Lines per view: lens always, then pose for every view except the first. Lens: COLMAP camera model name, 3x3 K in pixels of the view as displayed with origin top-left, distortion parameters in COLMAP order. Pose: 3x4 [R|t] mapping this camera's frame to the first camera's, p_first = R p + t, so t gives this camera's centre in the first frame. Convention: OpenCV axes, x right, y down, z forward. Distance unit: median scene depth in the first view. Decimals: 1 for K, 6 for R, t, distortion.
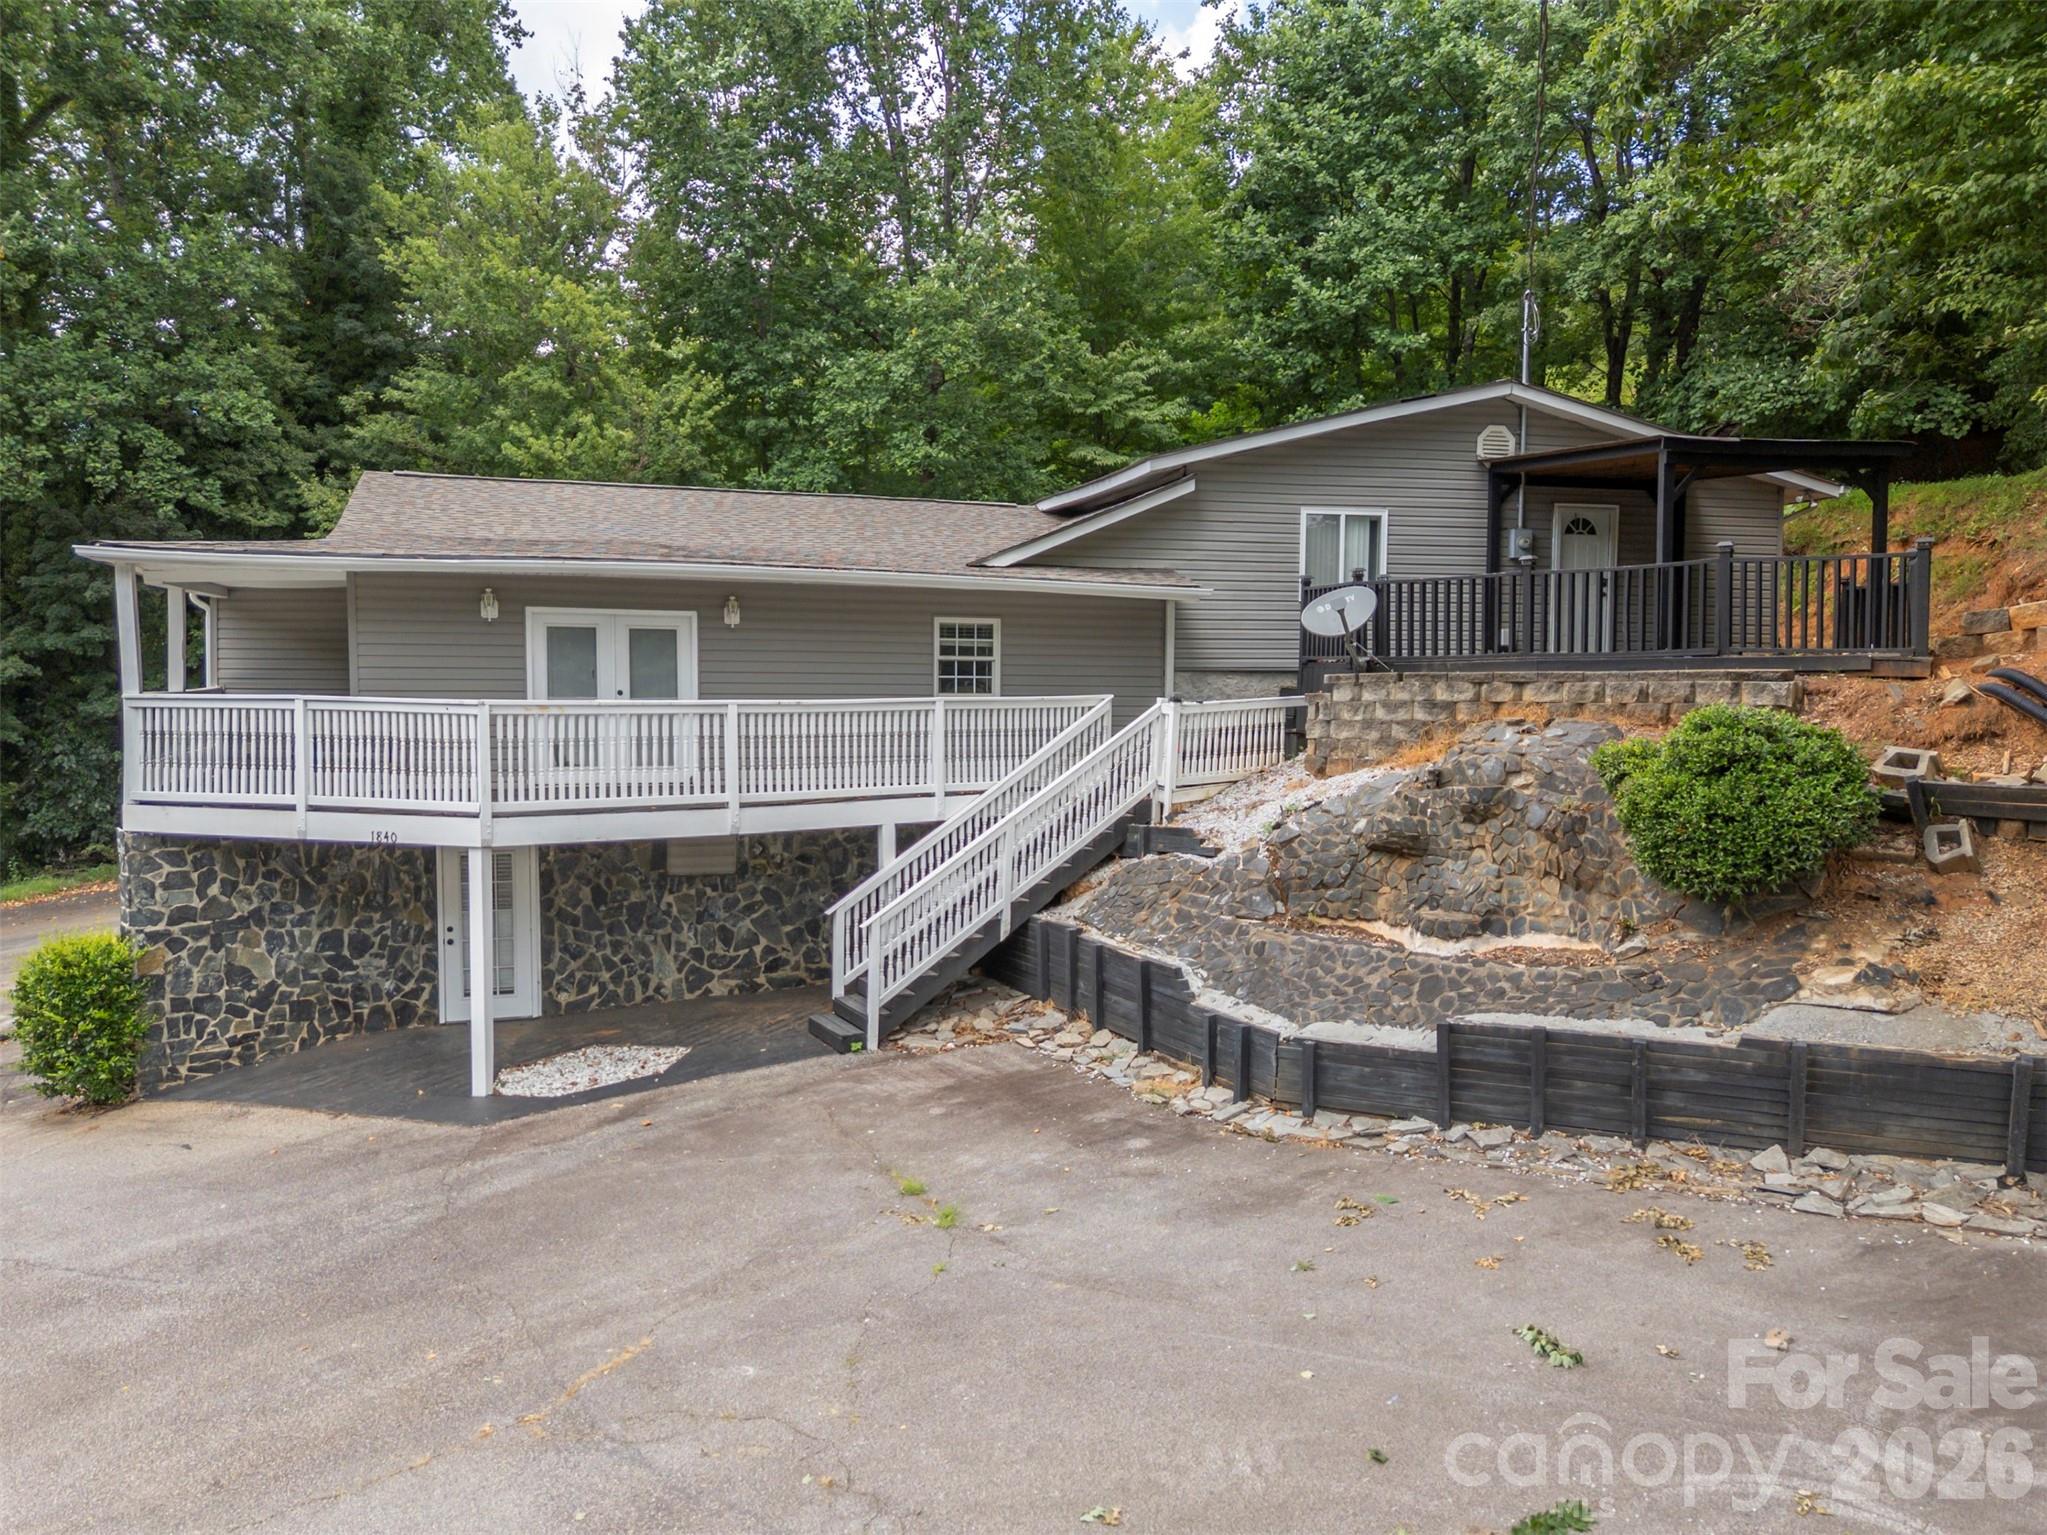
lens RADIAL K [[1489.5, 0, 1010.0], [0, 1489.5, 765.9], [0, 0, 1]] dist [0.091529, -0.088140]
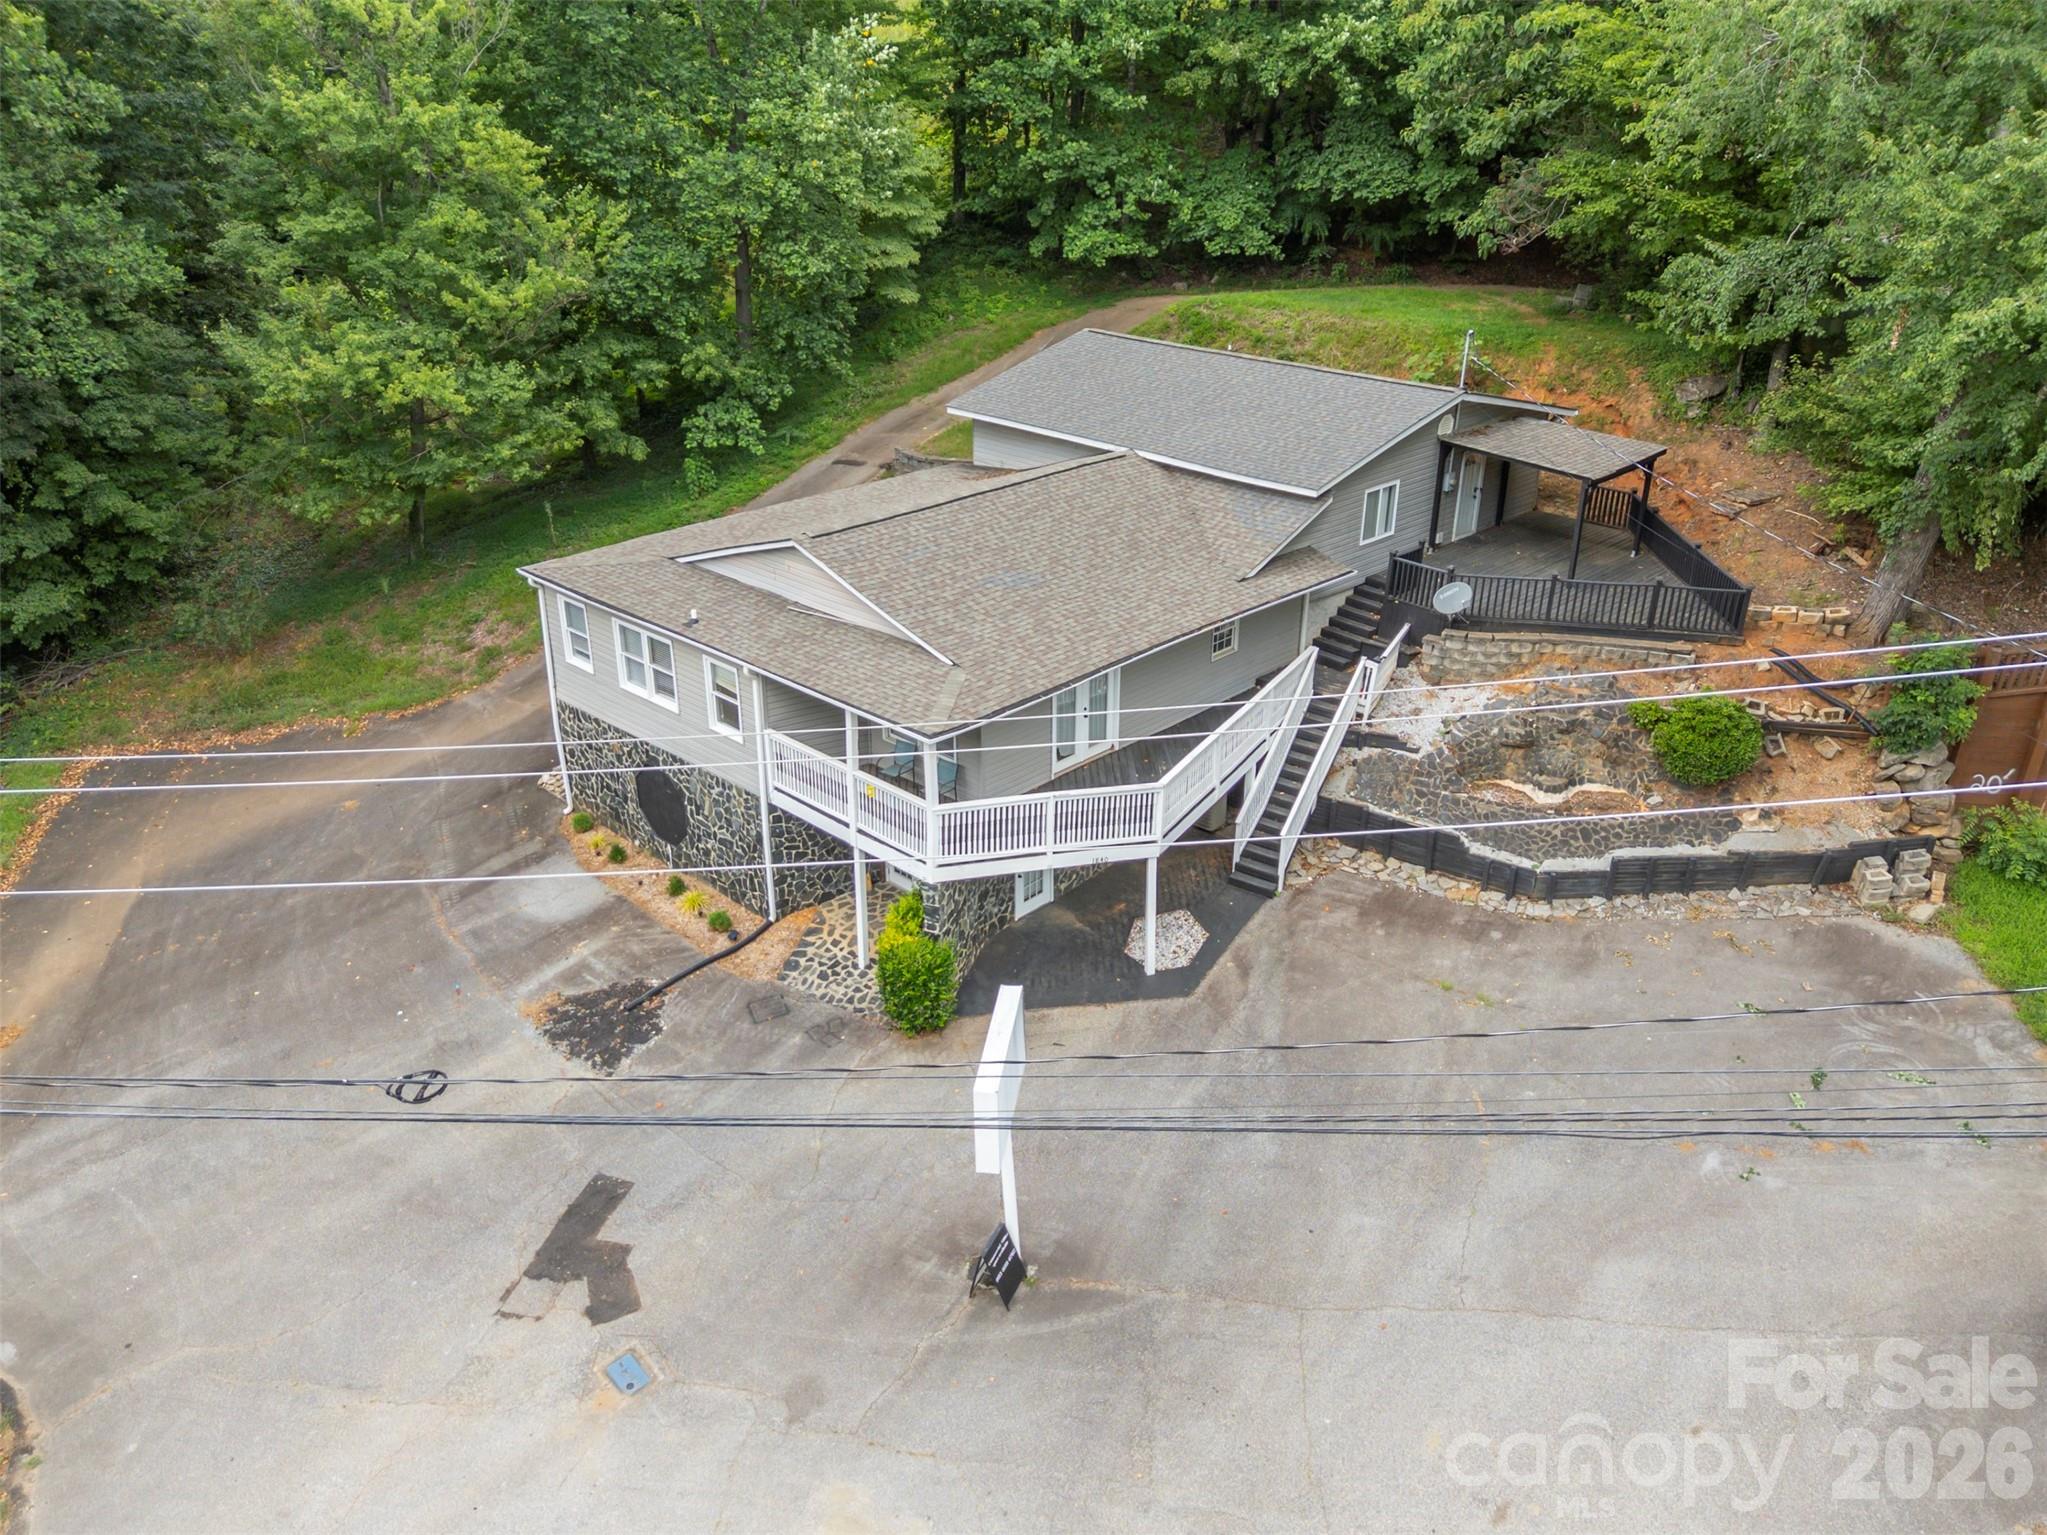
lens RADIAL K [[1489.5, 0, 1010.0], [0, 1489.5, 765.9], [0, 0, 1]] dist [0.091529, -0.088140]
pose [[0.882066, -0.208750, 0.422354, -1.103717], [0.033441, 0.921959, 0.385842, -0.661909], [-0.469937, -0.326214, 0.820209, -0.311891]]
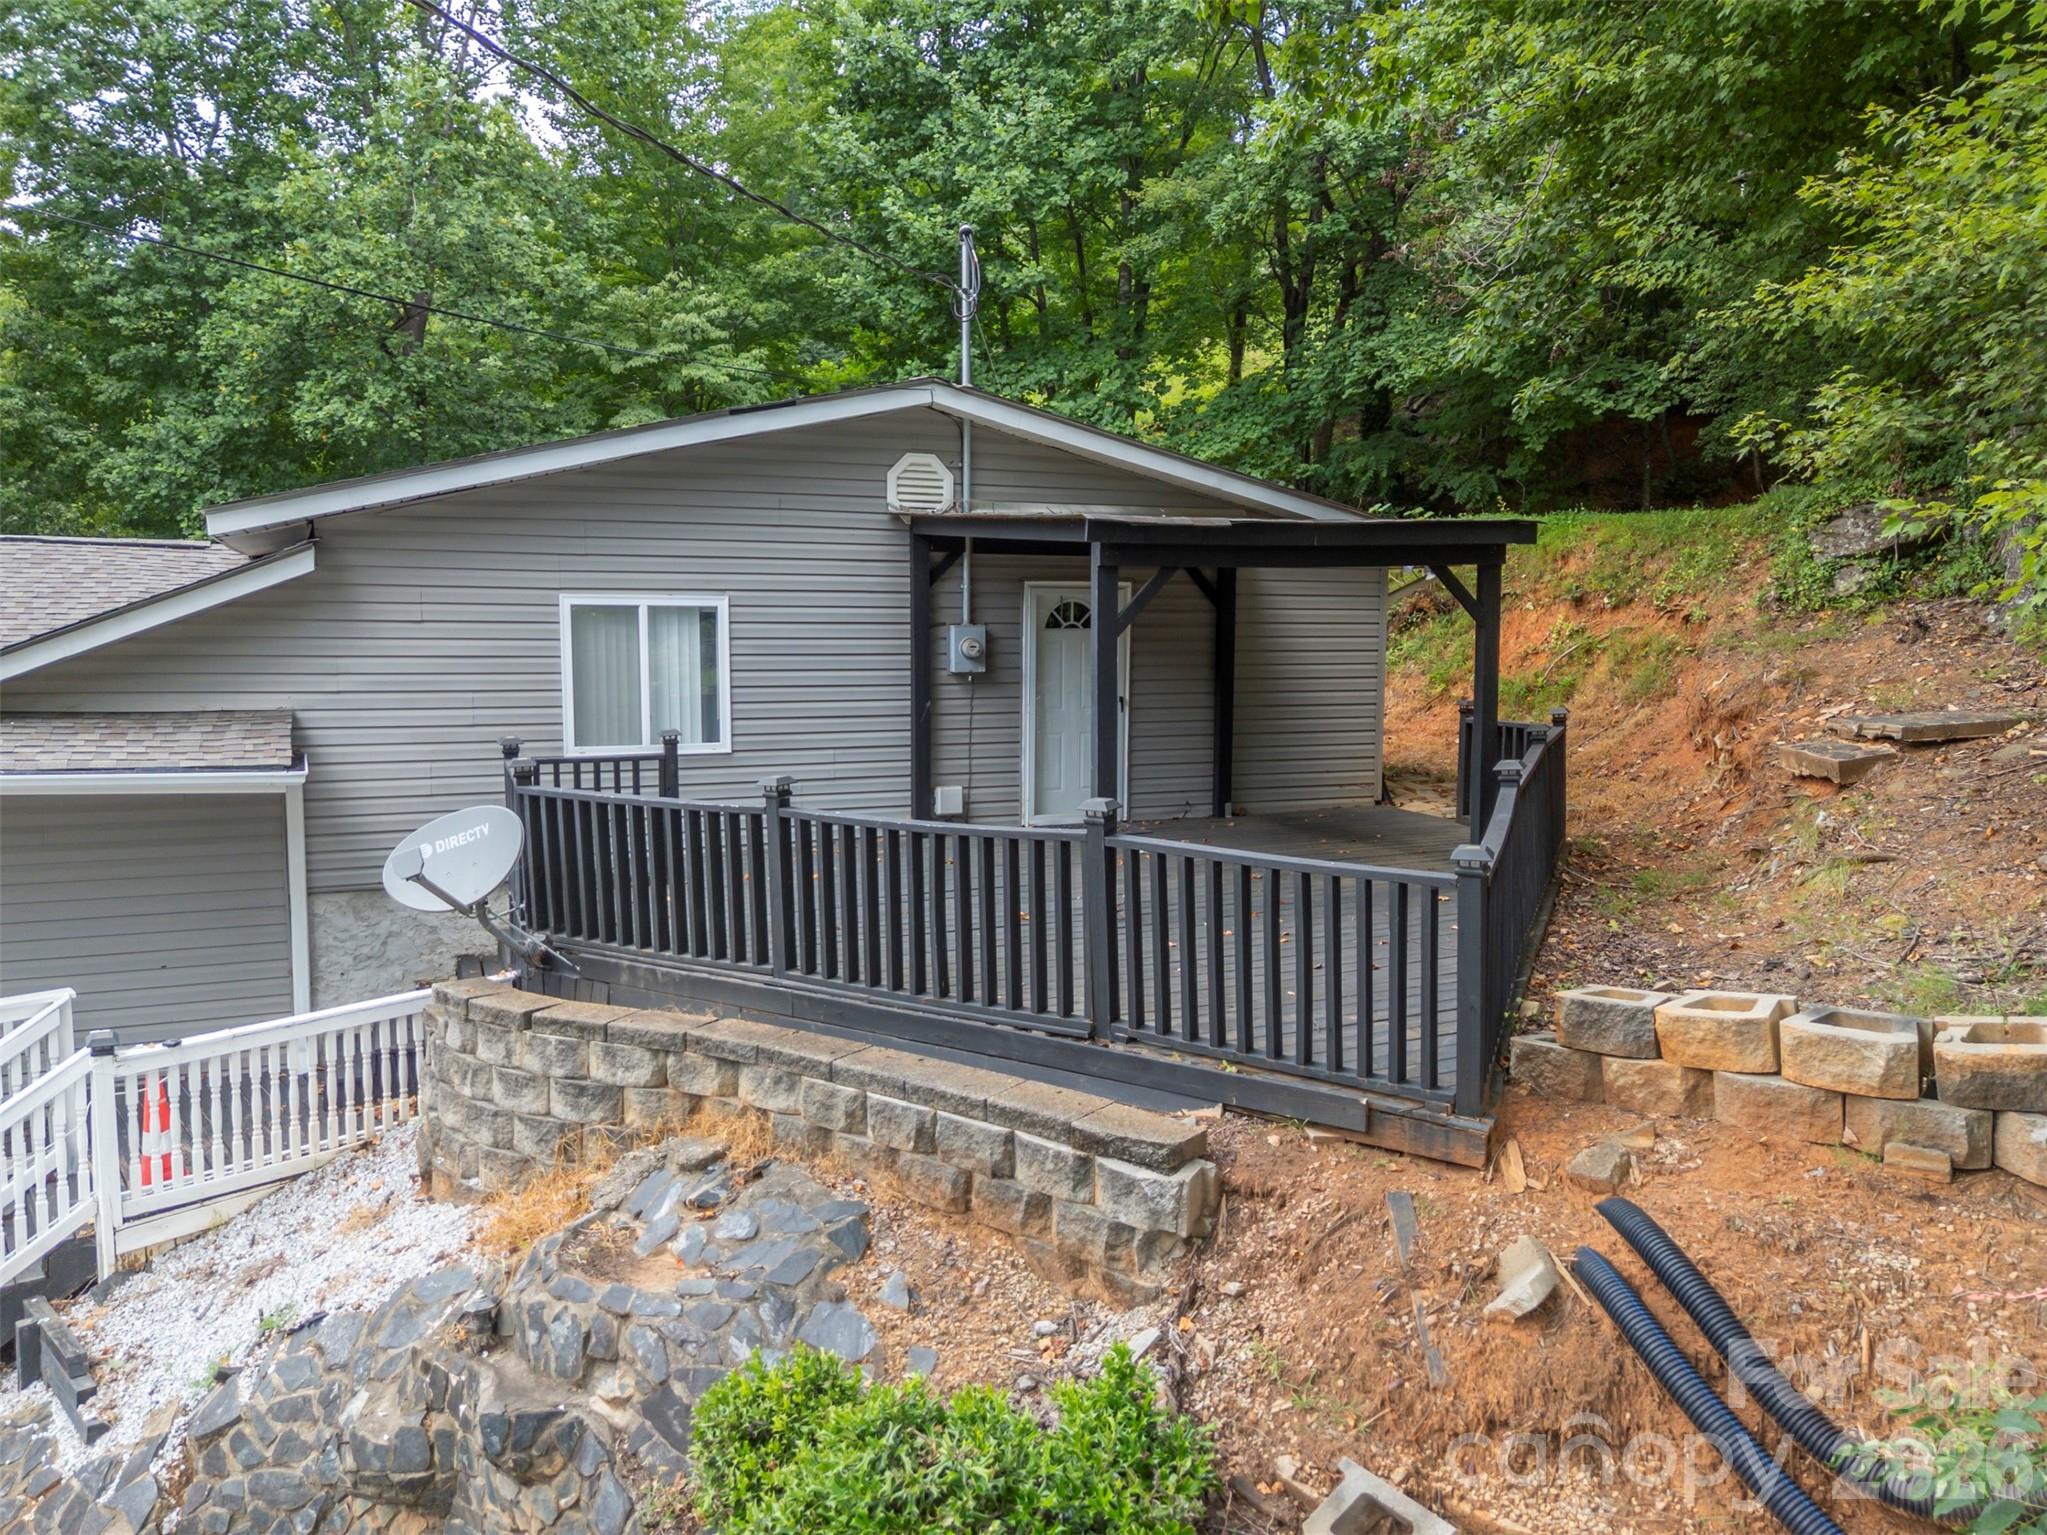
lens RADIAL K [[1500.9, 0, 1002.8], [0, 1500.9, 787.5], [0, 0, 1]] dist [0.071227, -0.056429]
pose [[0.990966, -0.013373, 0.133443, 0.347934], [0.005929, 0.998412, 0.056024, -0.160701], [-0.133980, -0.054727, 0.989472, 0.504290]]
